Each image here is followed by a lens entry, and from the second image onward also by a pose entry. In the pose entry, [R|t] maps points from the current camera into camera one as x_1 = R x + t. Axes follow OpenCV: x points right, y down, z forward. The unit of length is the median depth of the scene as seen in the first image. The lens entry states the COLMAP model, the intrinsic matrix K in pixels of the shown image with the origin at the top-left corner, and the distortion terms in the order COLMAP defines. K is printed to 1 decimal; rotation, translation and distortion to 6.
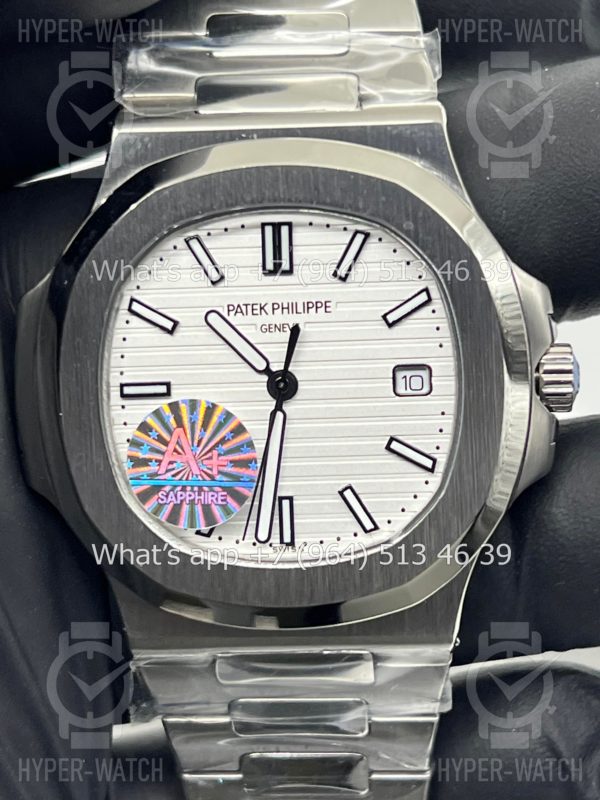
lens RADIAL K [[1907.5, 0, 305.1], [0, 1907.5, 421.9], [0, 0, 1]] dist [0.202360, 0.000000]
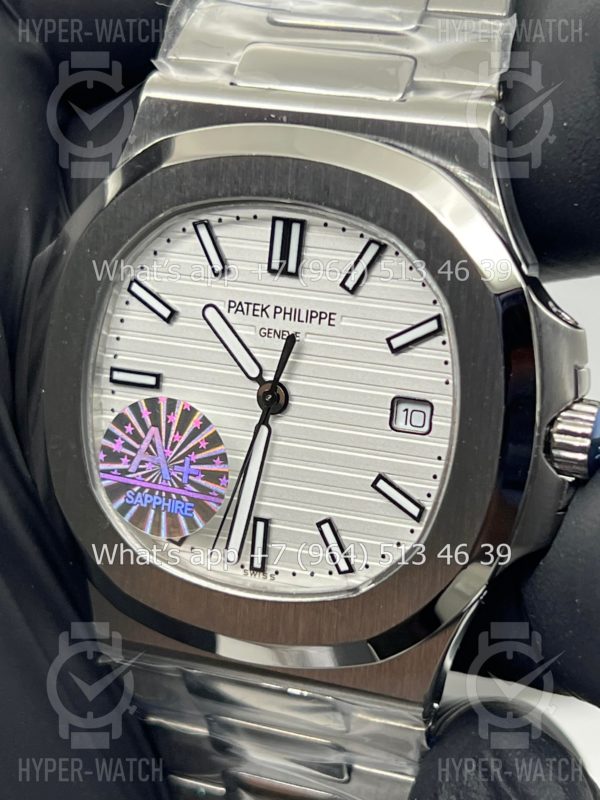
lens RADIAL K [[1907.5, 0, 292.0], [0, 1907.5, 401.8], [0, 0, 1]] dist [0.202360, 0.000000]
pose [[0.946205, 0.160051, -0.281213, 0.251879], [-0.137216, 0.985558, 0.099232, -0.108347], [0.293033, -0.055307, 0.954501, 0.138879]]
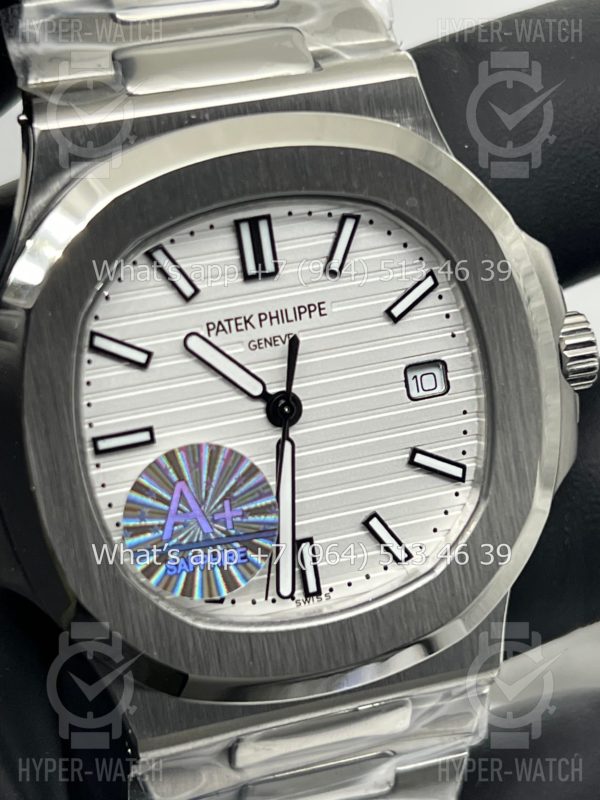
lens RADIAL K [[1907.5, 0, 295.9], [0, 1907.5, 400.8], [0, 0, 1]] dist [0.202360, 0.000000]
pose [[0.940057, -0.155081, 0.303714, -0.261203], [0.143304, 0.987807, 0.060834, -0.073123], [-0.309445, -0.013664, 0.950819, 0.202265]]
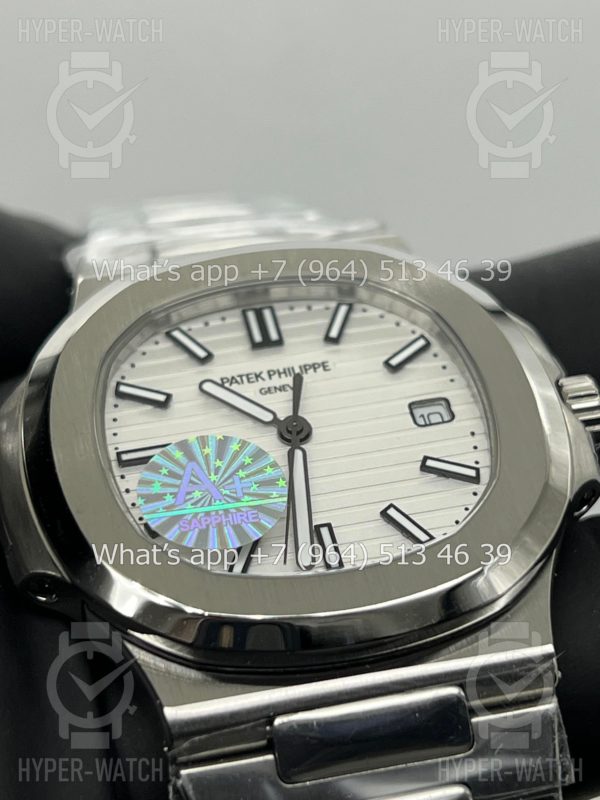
lens RADIAL K [[1907.5, 0, 299.2], [0, 1907.5, 396.0], [0, 0, 1]] dist [0.202360, 0.000000]
pose [[0.979542, -0.096613, 0.176532, -0.169423], [0.193507, 0.693041, -0.694442, 0.603735], [-0.055251, 0.714395, 0.697558, 0.352450]]
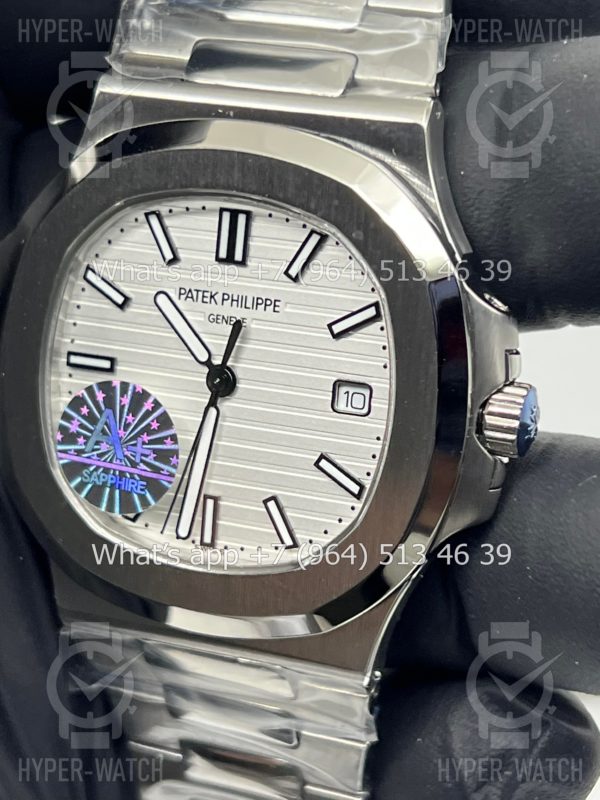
lens RADIAL K [[1907.5, 0, 298.6], [0, 1907.5, 403.6], [0, 0, 1]] dist [0.202360, 0.000000]
pose [[0.944616, 0.163538, -0.284527, 0.296349], [-0.136206, 0.984161, 0.113468, -0.120847], [0.298577, -0.068429, 0.951929, 0.108655]]
